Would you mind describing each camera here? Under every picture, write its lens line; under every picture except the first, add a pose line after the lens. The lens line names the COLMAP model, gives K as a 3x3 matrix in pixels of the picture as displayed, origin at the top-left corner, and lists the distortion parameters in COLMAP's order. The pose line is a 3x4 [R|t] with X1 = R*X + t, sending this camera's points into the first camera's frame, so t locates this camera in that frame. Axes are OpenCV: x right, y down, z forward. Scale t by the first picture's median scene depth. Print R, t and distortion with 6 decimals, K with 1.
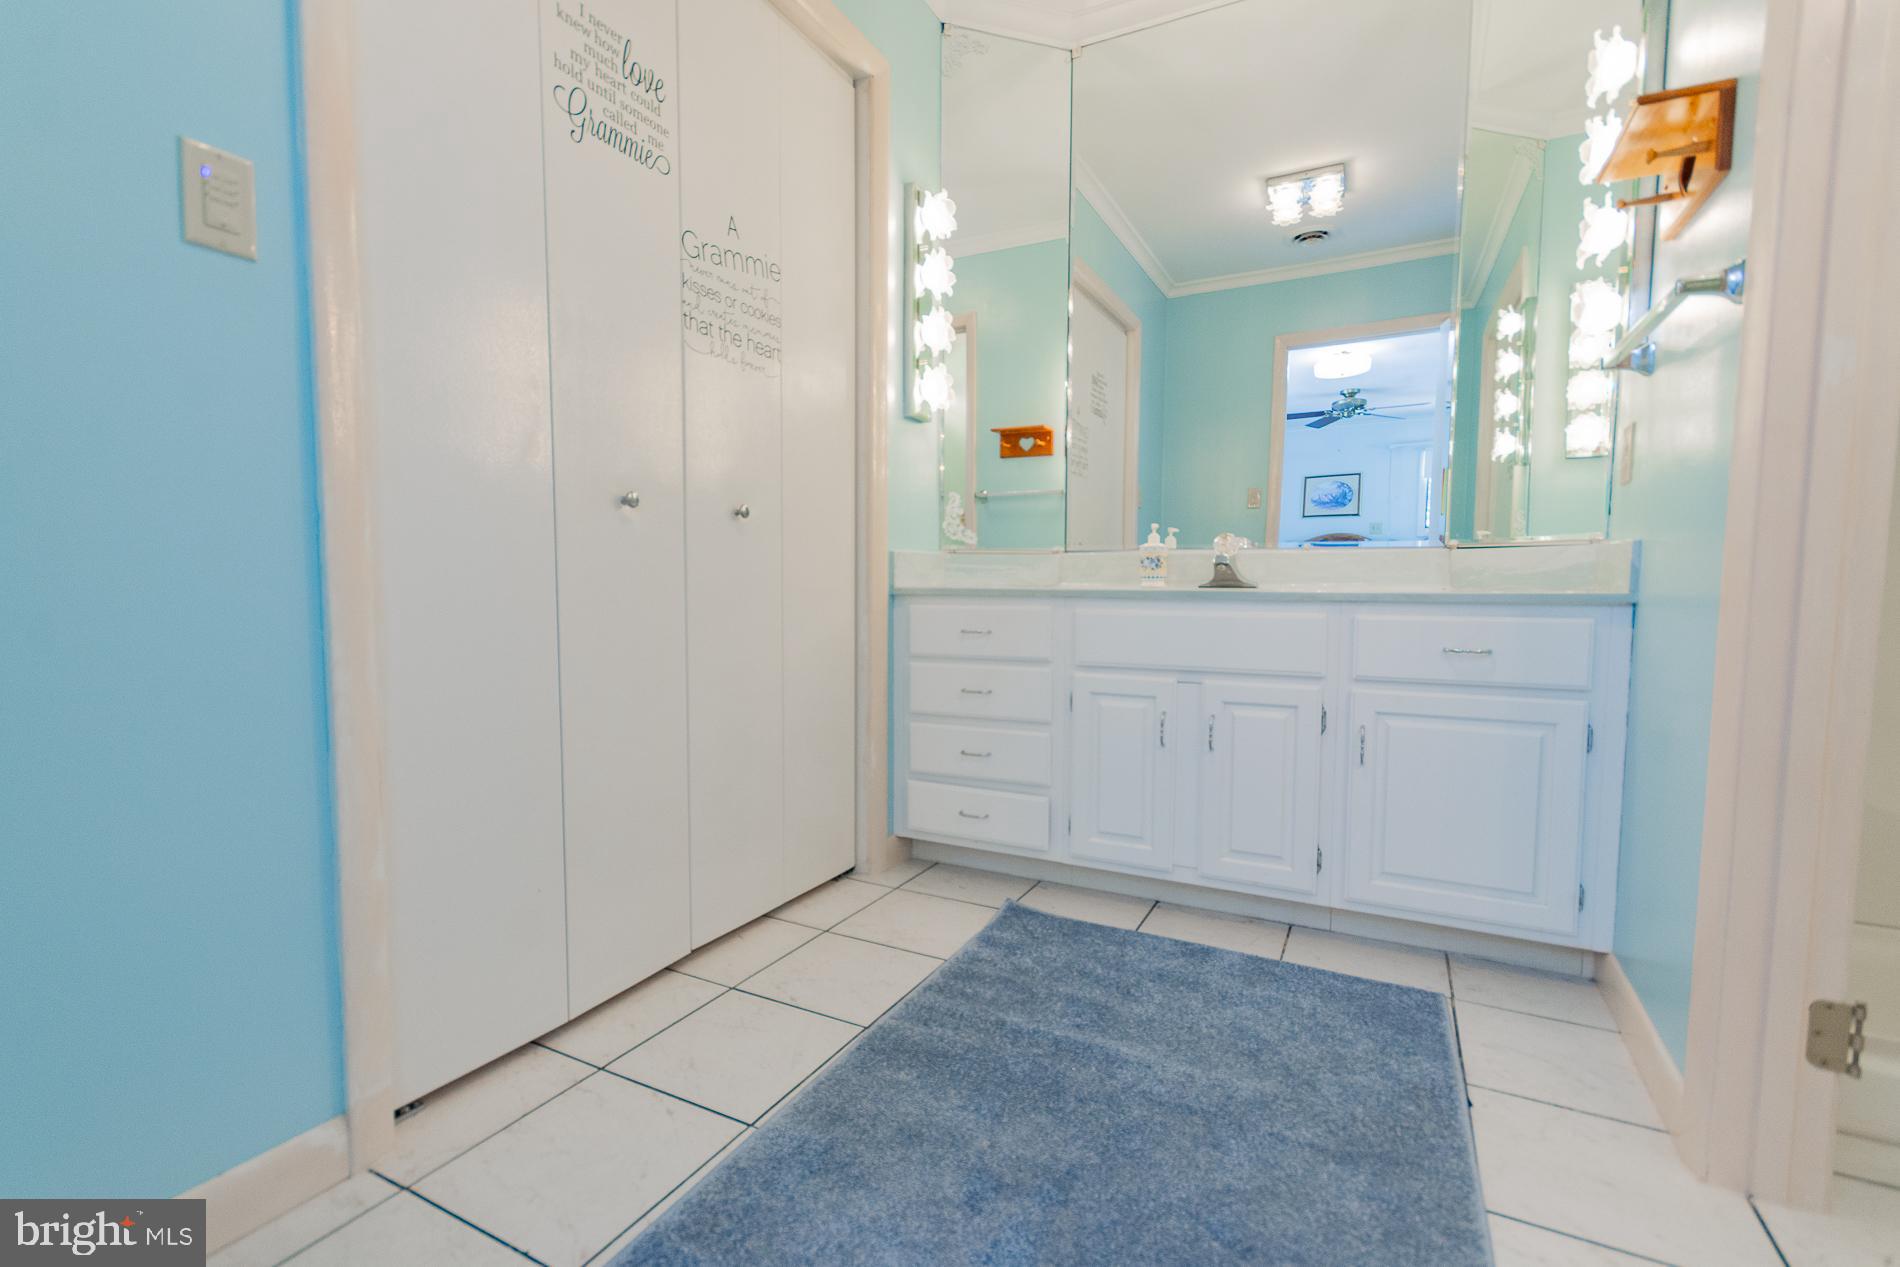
lens RADIAL K [[833.0, 0, 974.4], [0, 833.0, 636.7], [0, 0, 1]] dist [0.010505, -0.002559]
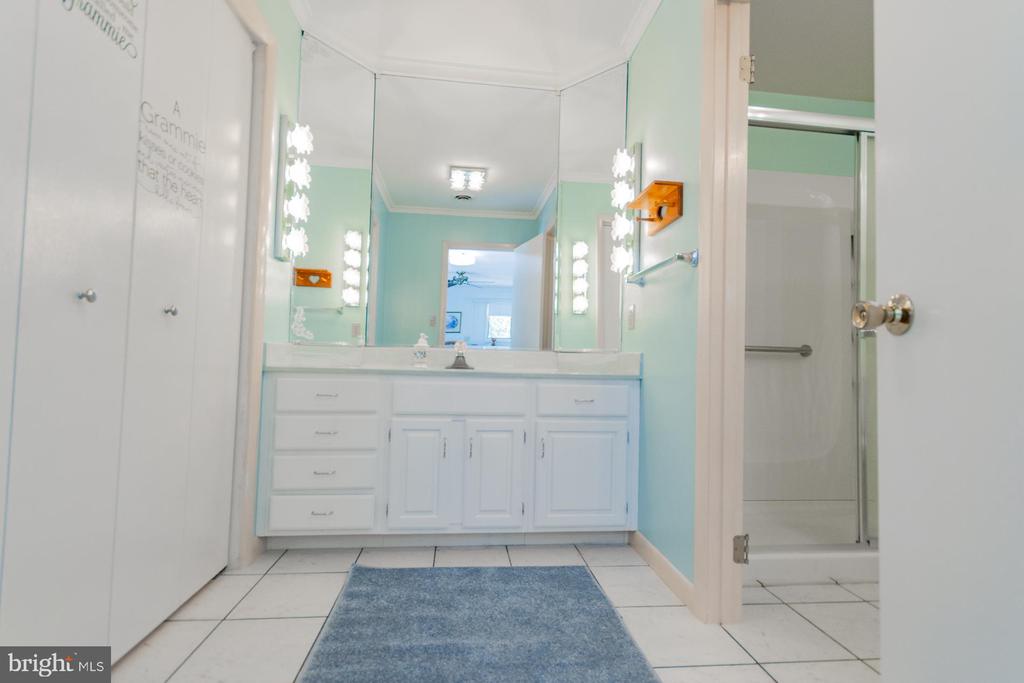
lens RADIAL K [[449.0, 0, 505.4], [0, 449.0, 346.5], [0, 0, 1]] dist [0.010505, -0.002559]
pose [[0.843890, 0.038872, 0.535106, -0.198553], [0.013927, 0.995449, -0.094276, -0.013873], [-0.536335, 0.087011, 0.839508, 0.095186]]
